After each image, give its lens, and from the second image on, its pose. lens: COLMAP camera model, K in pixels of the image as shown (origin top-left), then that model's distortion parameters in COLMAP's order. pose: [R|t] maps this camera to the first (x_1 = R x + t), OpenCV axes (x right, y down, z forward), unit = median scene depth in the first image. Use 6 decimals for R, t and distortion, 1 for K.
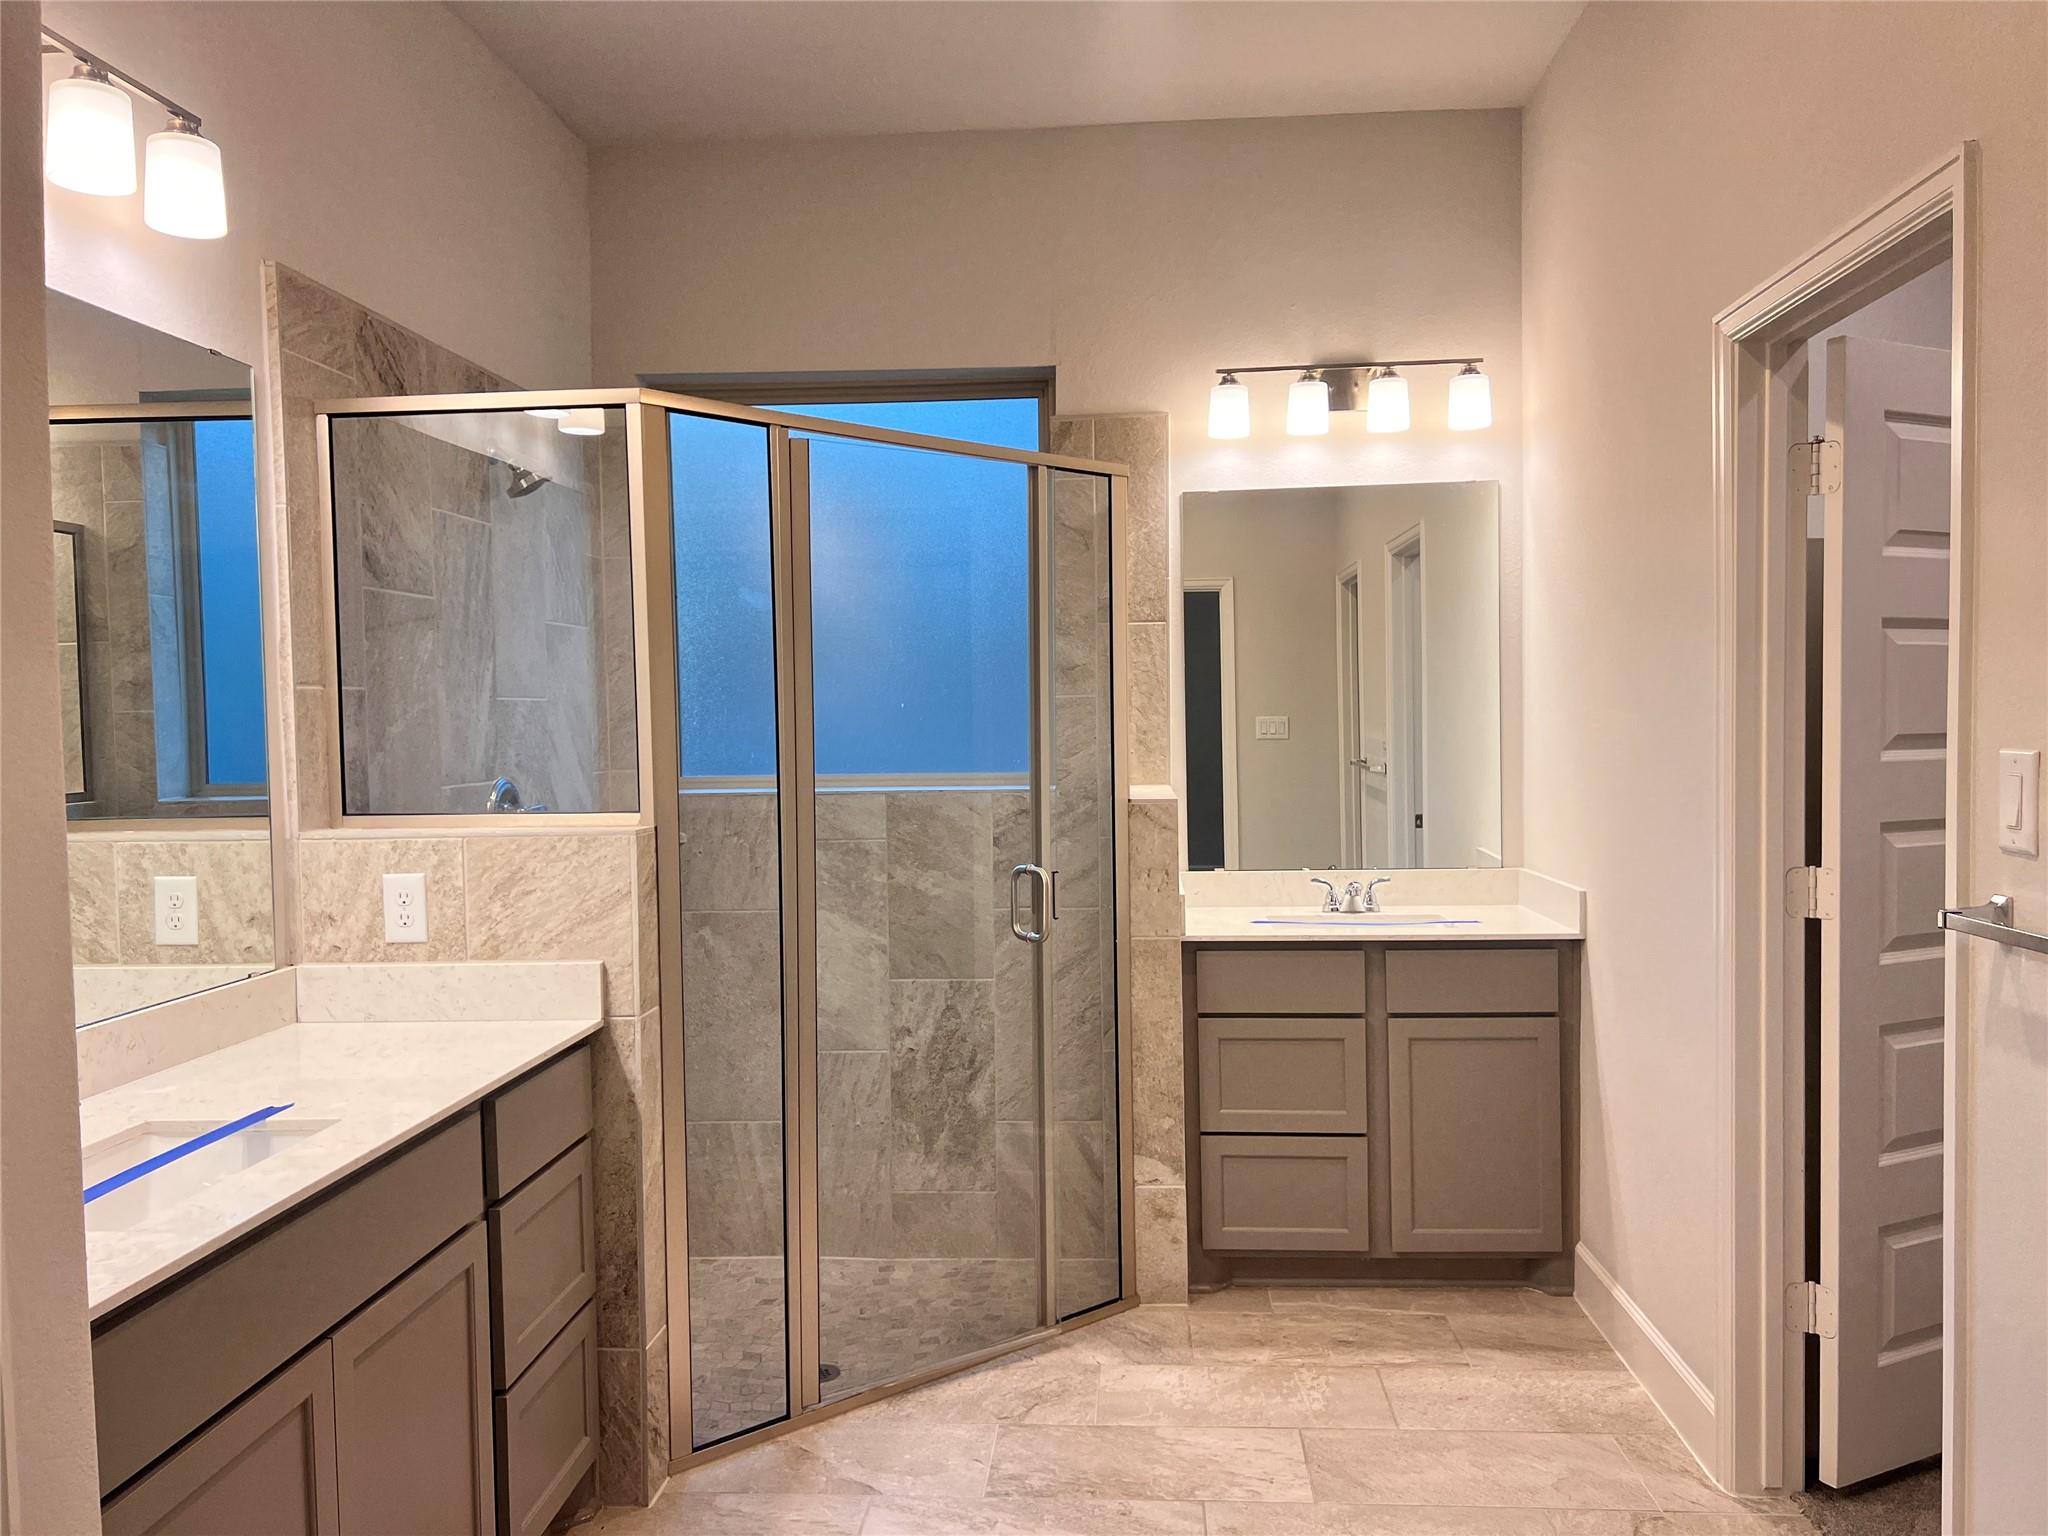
lens RADIAL K [[1536.8, 0, 1021.5], [0, 1536.8, 776.6], [0, 0, 1]] dist [0.022387, -0.014321]
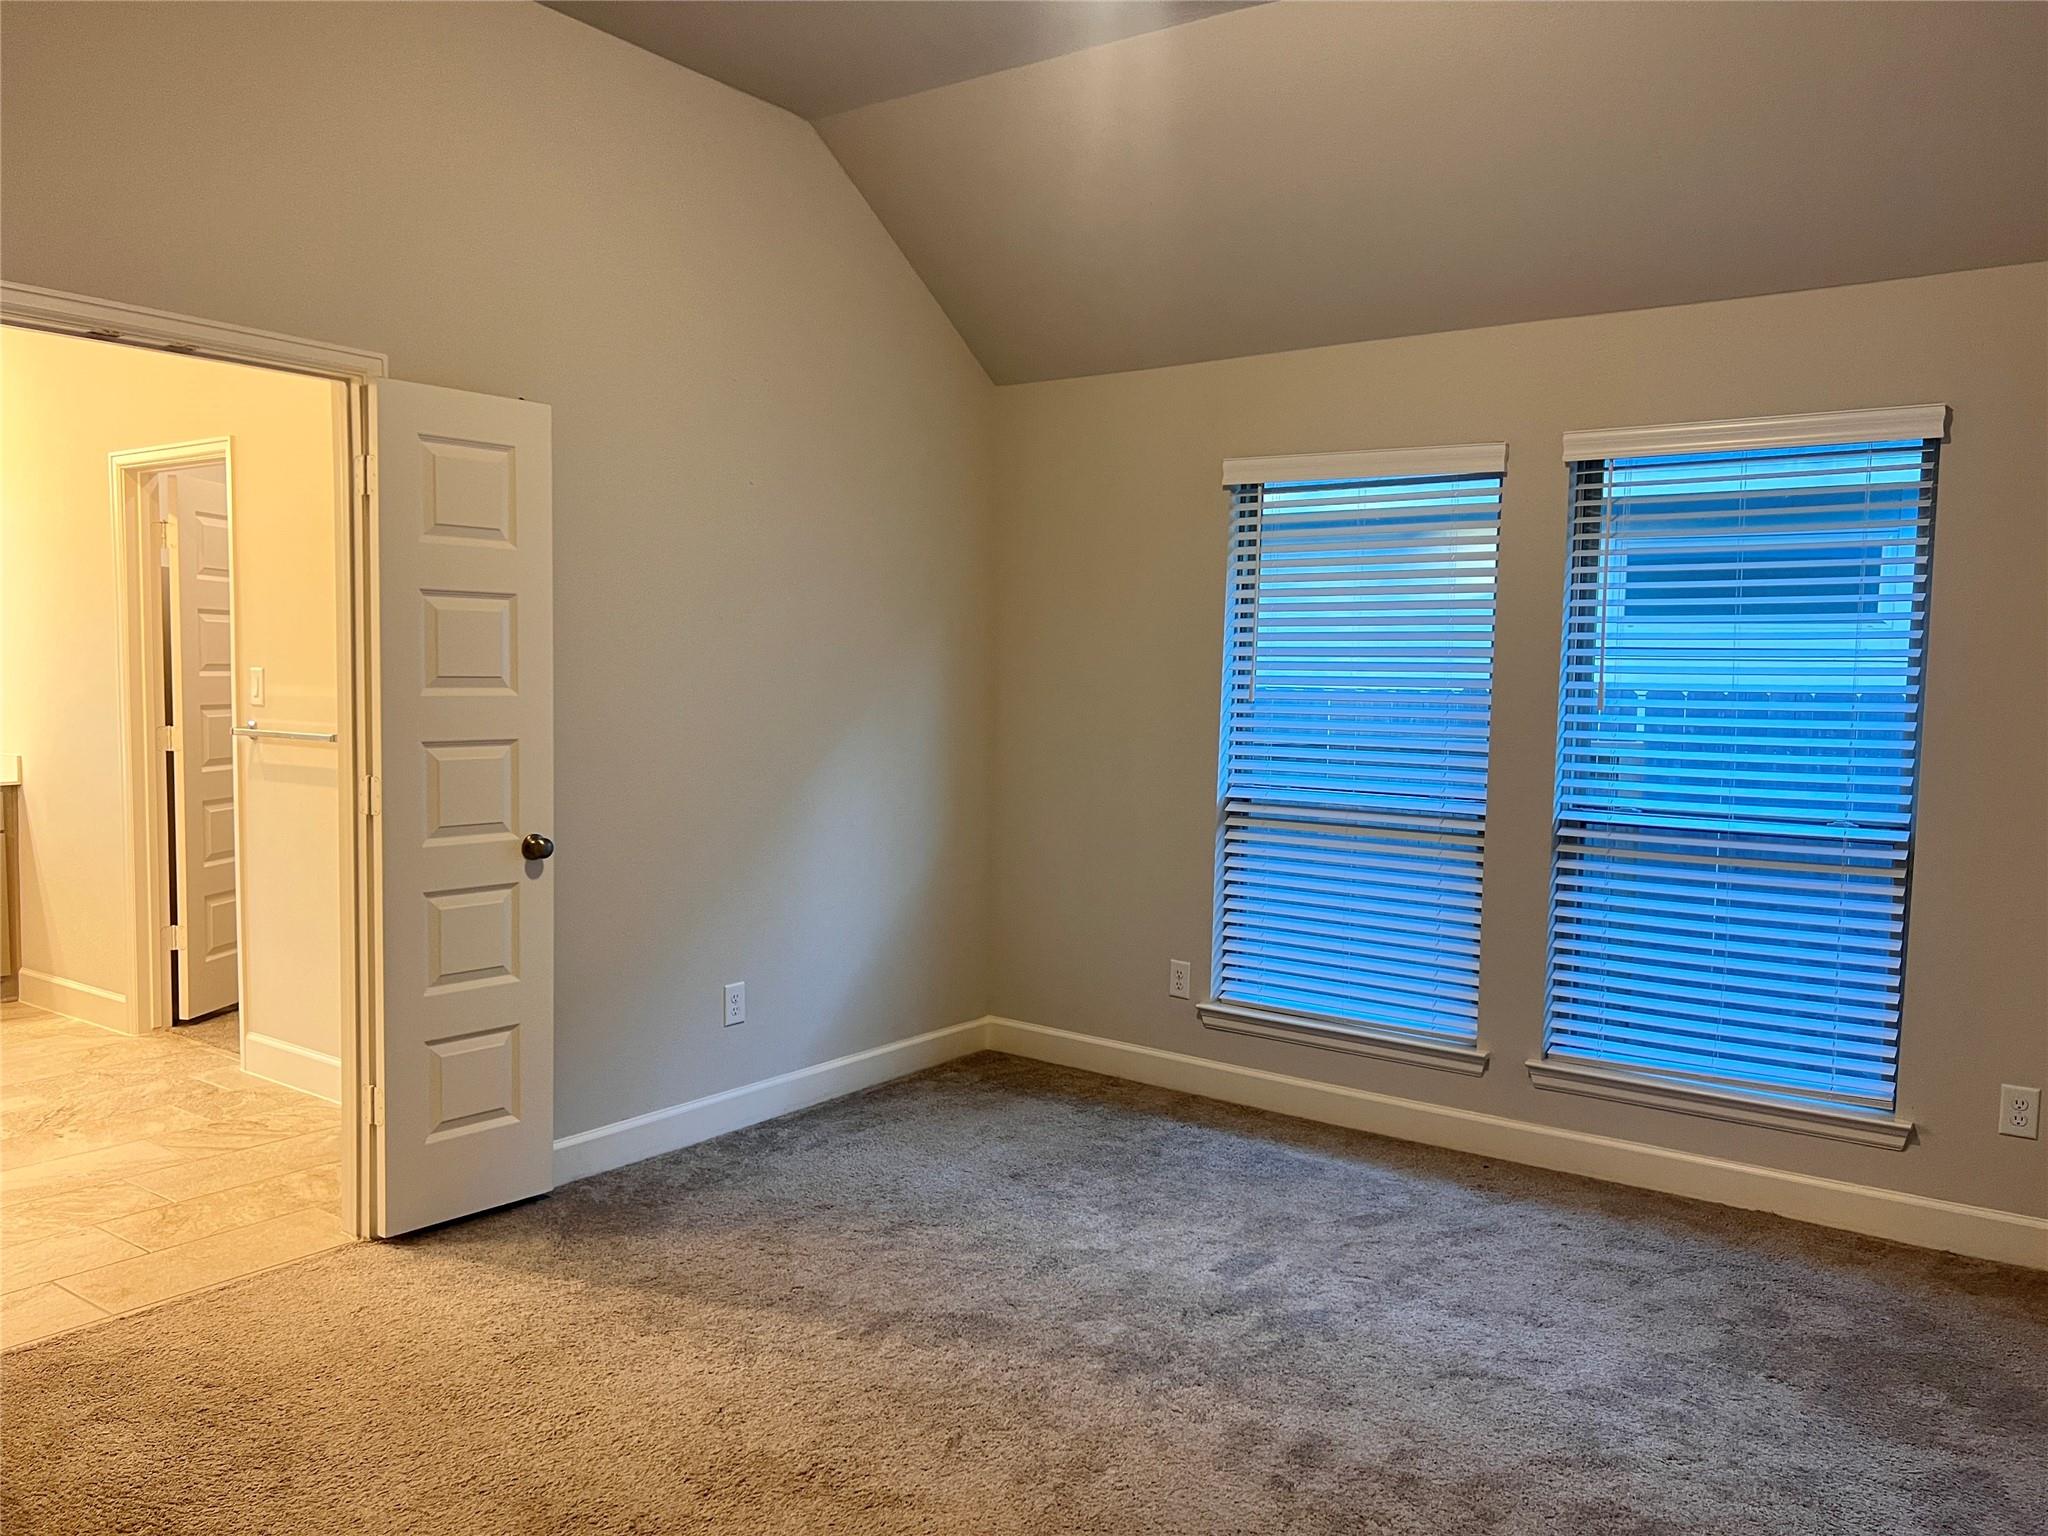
lens RADIAL K [[1536.8, 0, 1021.5], [0, 1536.8, 770.9], [0, 0, 1]] dist [0.022387, -0.014321]
pose [[0.522173, -0.042217, 0.851794, -0.668707], [0.006540, 0.998943, 0.045501, 0.030166], [-0.852815, -0.018188, 0.521897, -1.075728]]
